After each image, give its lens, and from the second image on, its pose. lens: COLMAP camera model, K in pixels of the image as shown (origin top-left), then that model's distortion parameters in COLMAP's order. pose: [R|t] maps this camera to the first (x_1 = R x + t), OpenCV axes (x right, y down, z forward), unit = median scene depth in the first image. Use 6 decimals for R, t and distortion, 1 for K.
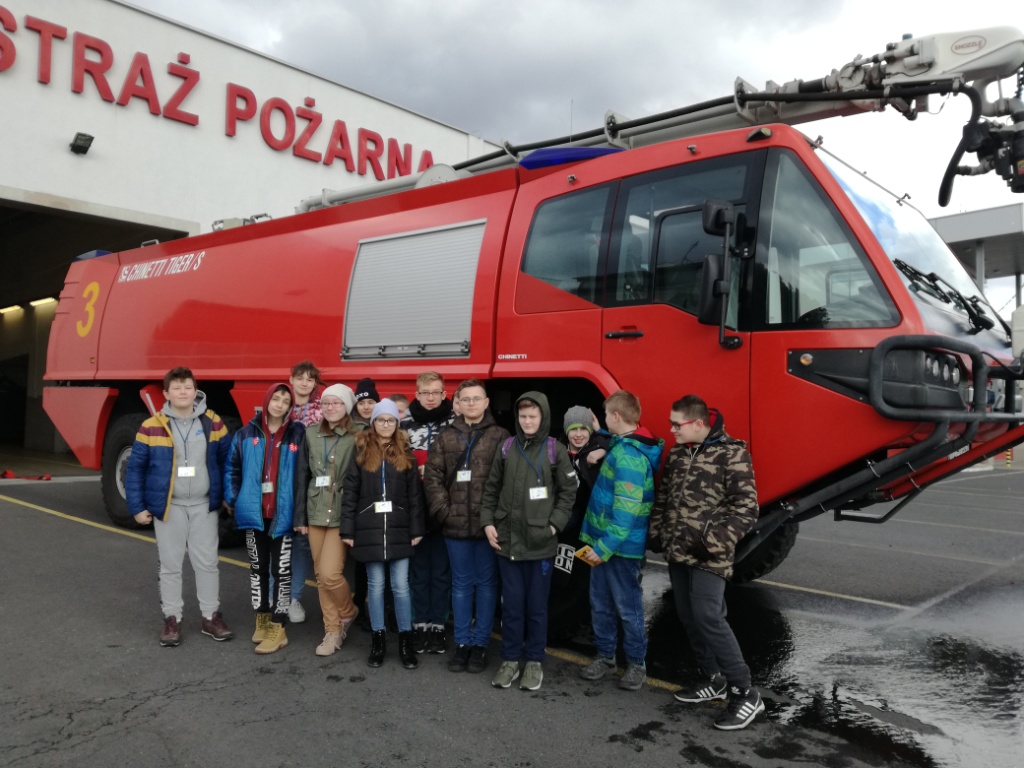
lens RADIAL K [[846.9, 0, 512.0], [0, 846.9, 384.0], [0, 0, 1]] dist [0.029839, -0.071393]
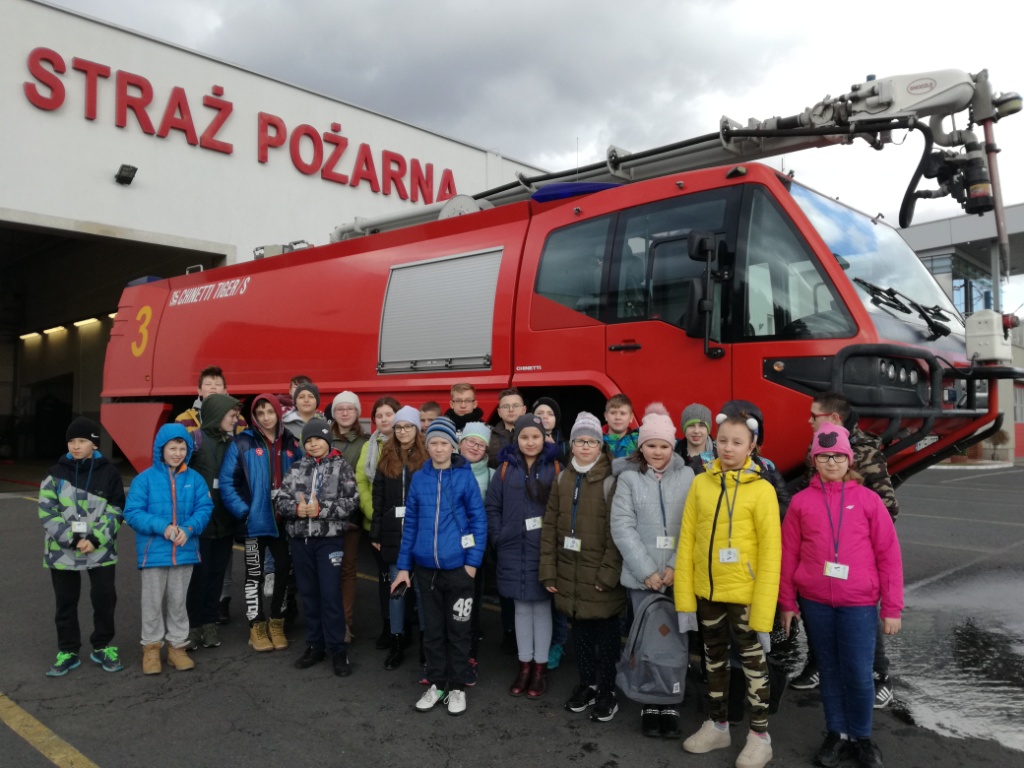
lens RADIAL K [[839.1, 0, 512.0], [0, 839.1, 384.0], [0, 0, 1]] dist [0.068317, -0.128211]
pose [[0.999341, -0.022670, -0.028349, 0.009381], [0.022503, 0.999727, -0.006213, -0.004328], [0.028482, 0.005570, 0.999579, -0.124543]]
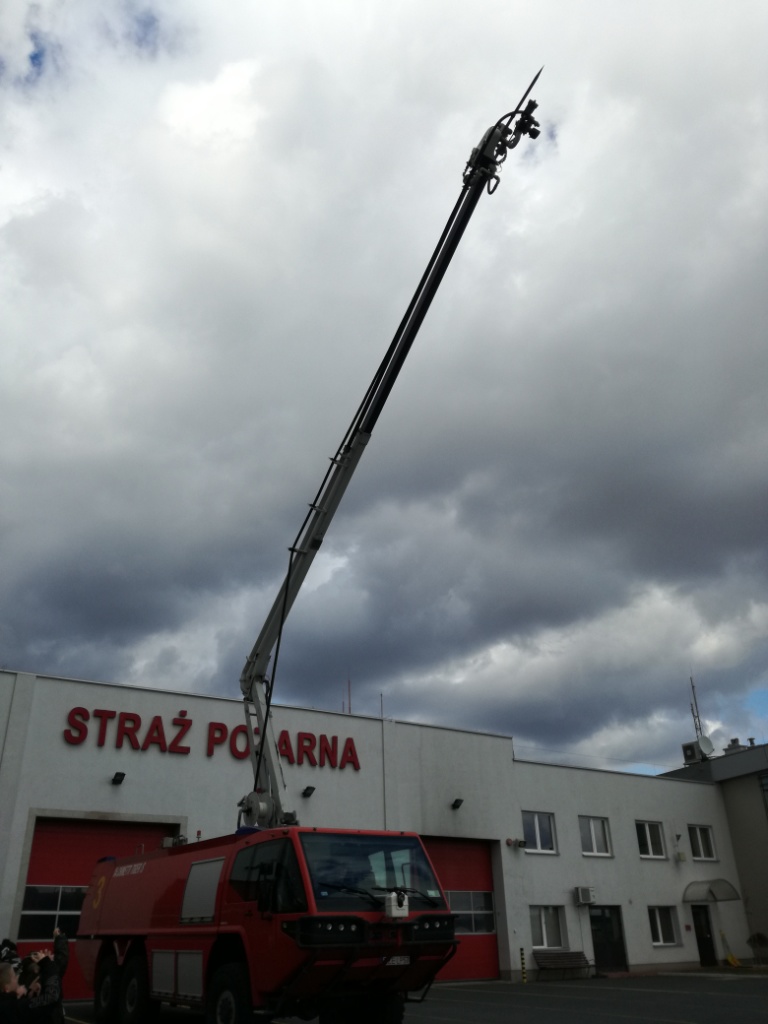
lens RADIAL K [[839.1, 0, 384.0], [0, 839.1, 512.0], [0, 0, 1]] dist [0.068317, -0.128211]
pose [[0.966183, -0.152394, -0.208004, 1.075582], [0.052232, 0.905612, -0.420878, -0.052790], [0.252510, 0.395781, 0.882948, -1.409172]]
